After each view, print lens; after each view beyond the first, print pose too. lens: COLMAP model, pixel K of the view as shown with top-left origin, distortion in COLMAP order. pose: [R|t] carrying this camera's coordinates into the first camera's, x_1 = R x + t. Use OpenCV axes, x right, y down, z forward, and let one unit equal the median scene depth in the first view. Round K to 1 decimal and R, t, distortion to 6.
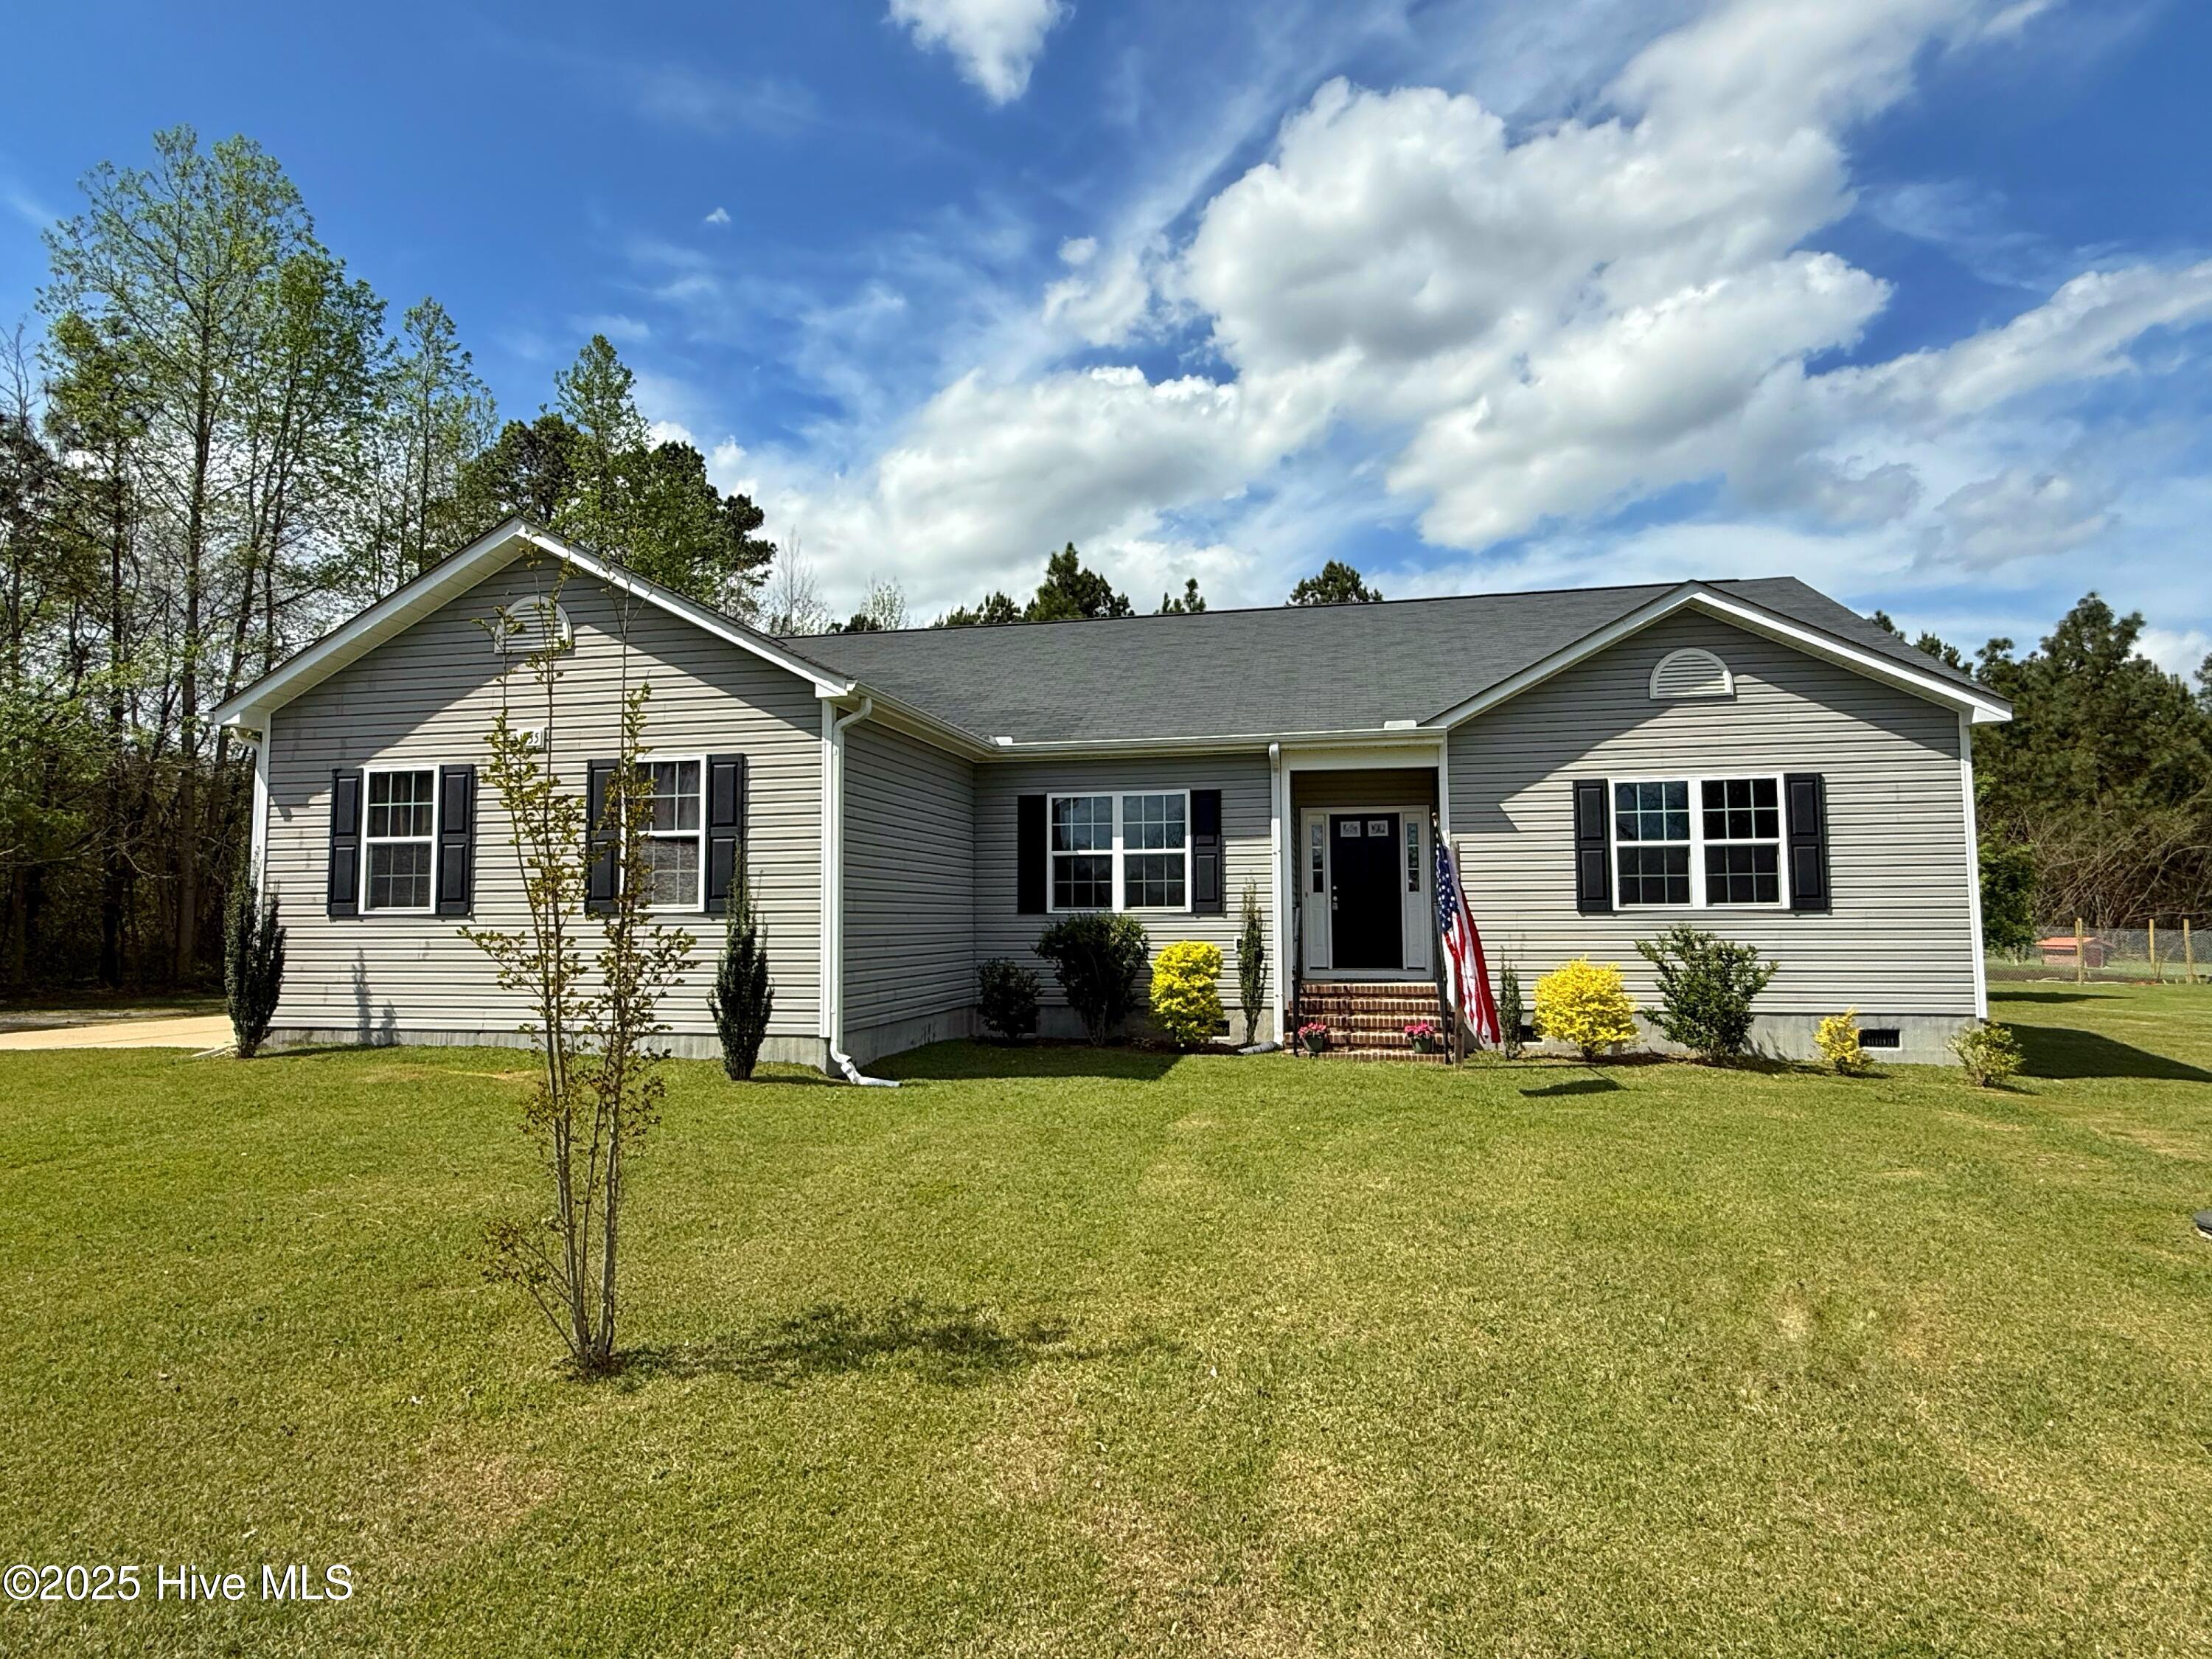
lens RADIAL K [[1227.2, 0, 1101.0], [0, 1227.2, 837.4], [0, 0, 1]] dist [0.001459, -0.000692]
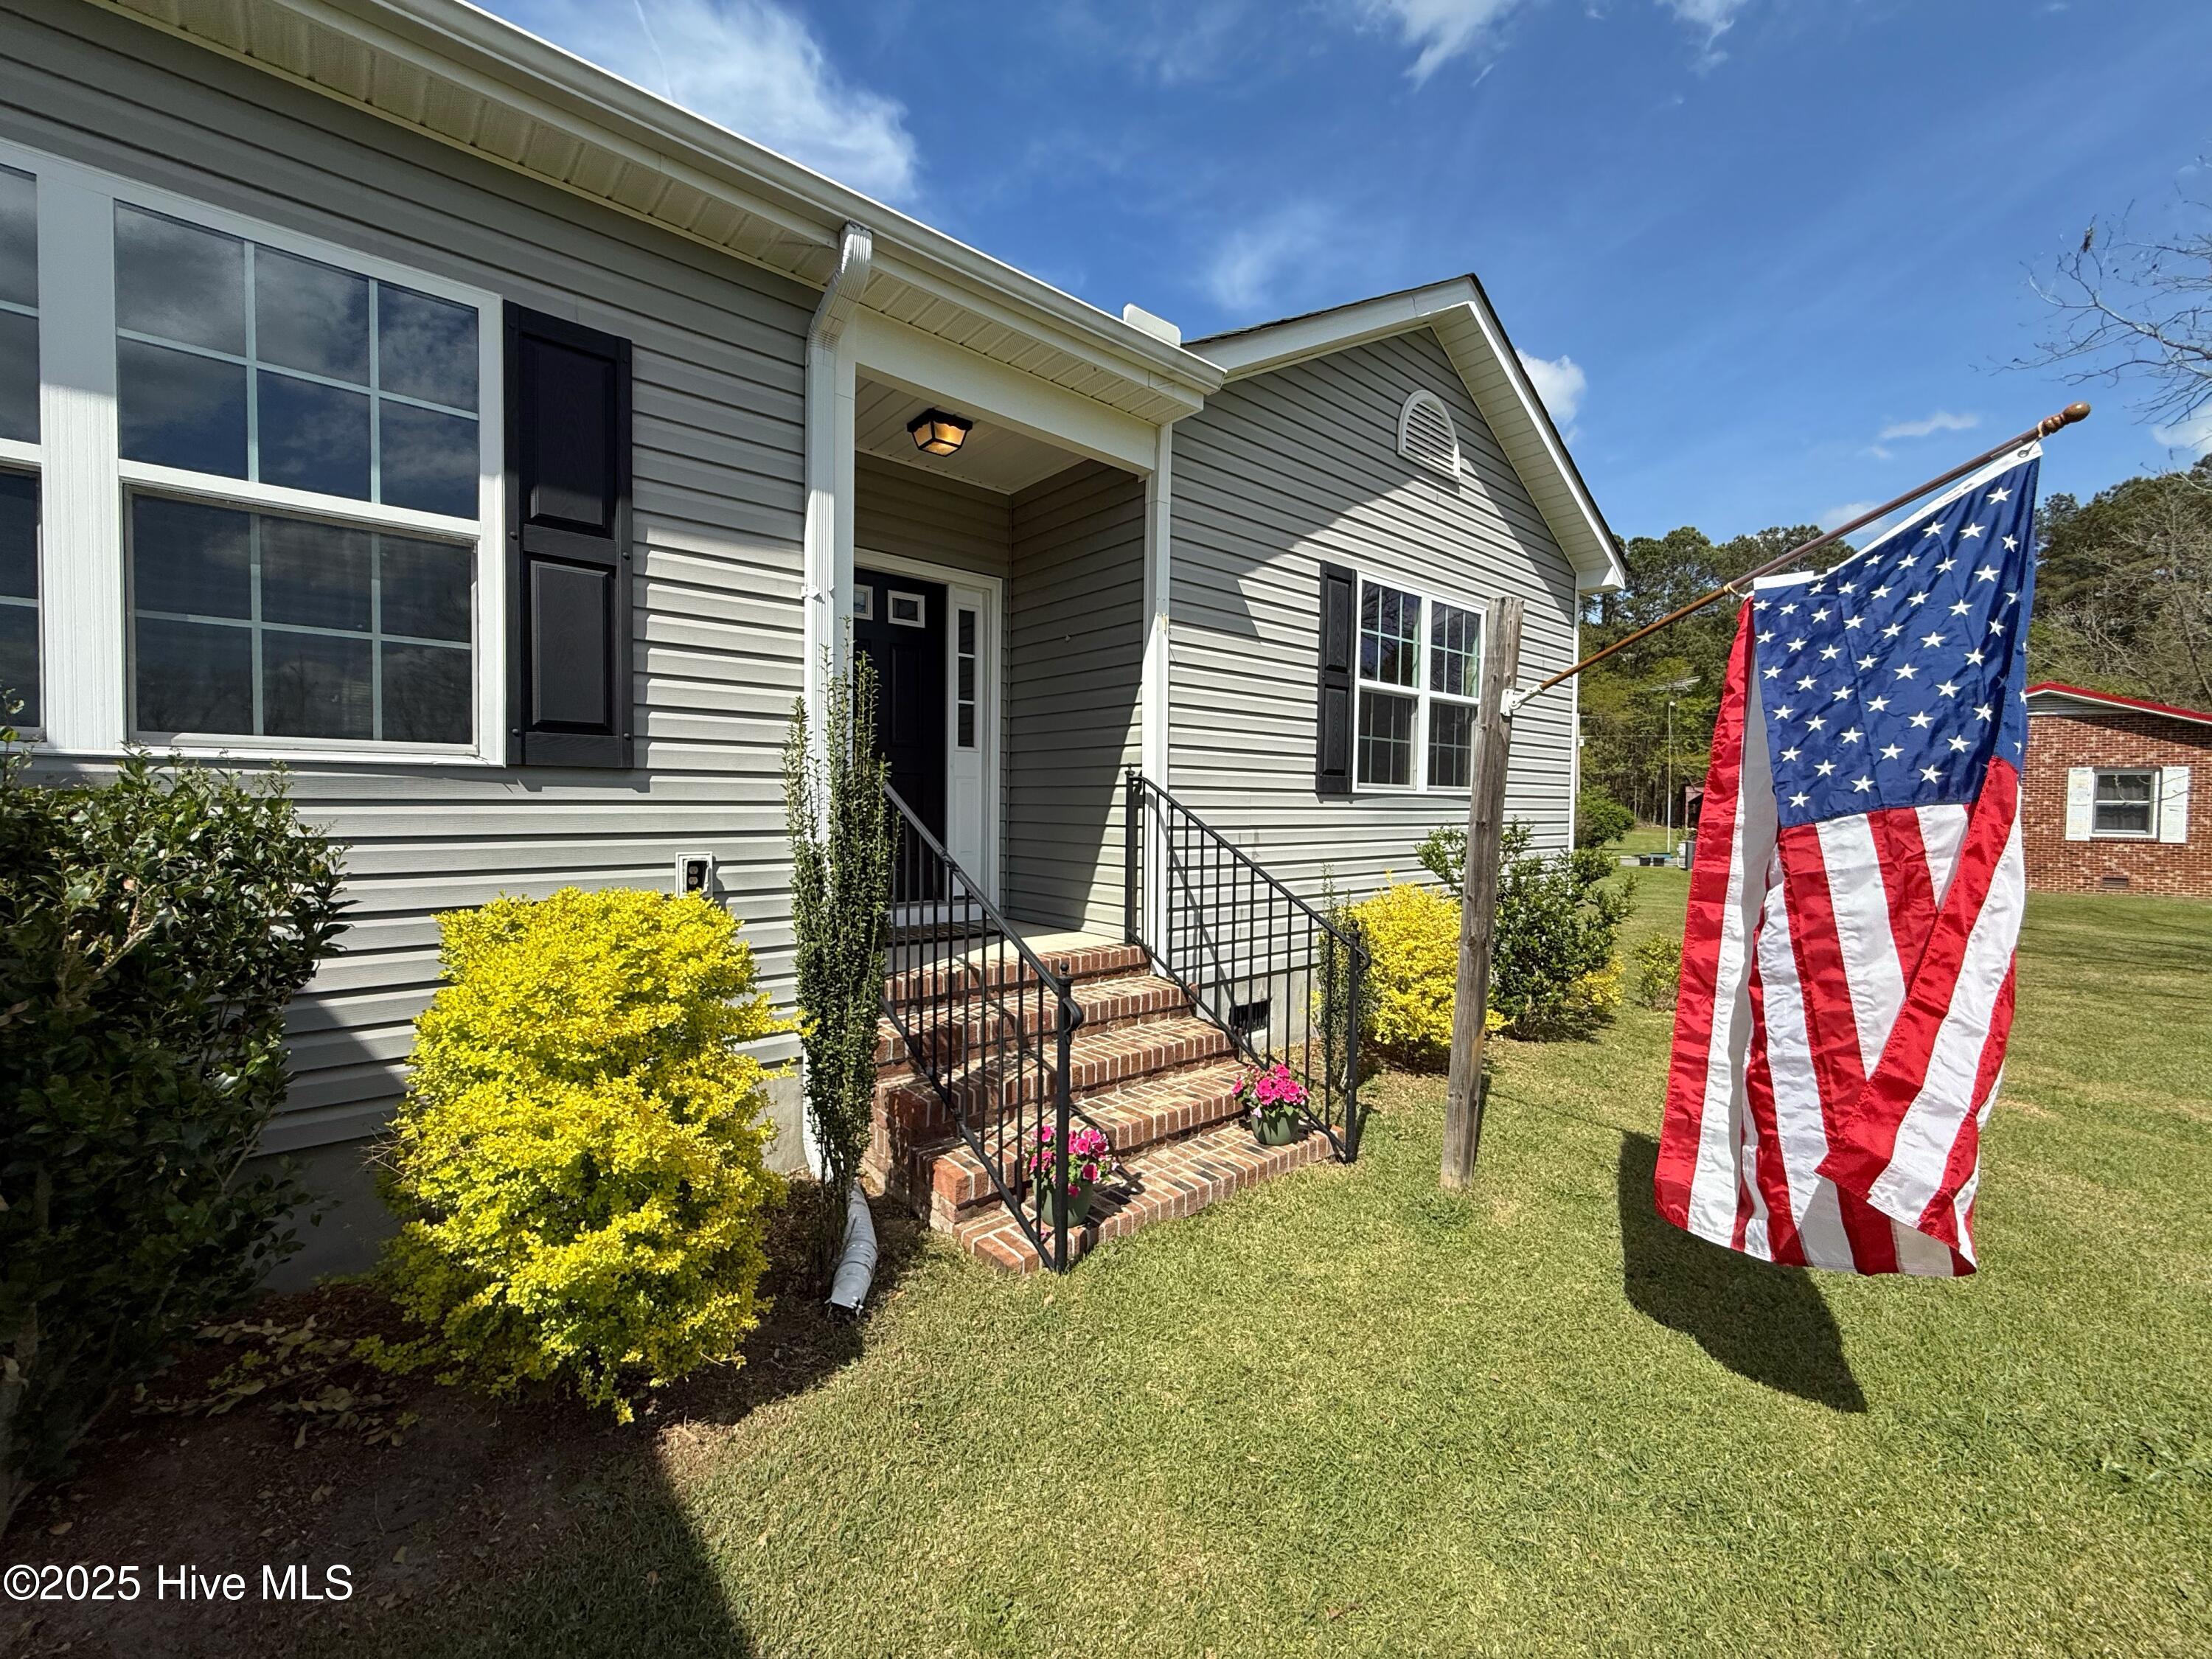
lens RADIAL K [[872.2, 0, 1095.1], [0, 872.2, 827.0], [0, 0, 1]] dist [0.002157, 0.000057]
pose [[0.612480, -0.010358, 0.790418, 0.001390], [-0.068497, 0.995458, 0.066121, 0.056989], [-0.787513, -0.094639, 0.608988, 0.843861]]
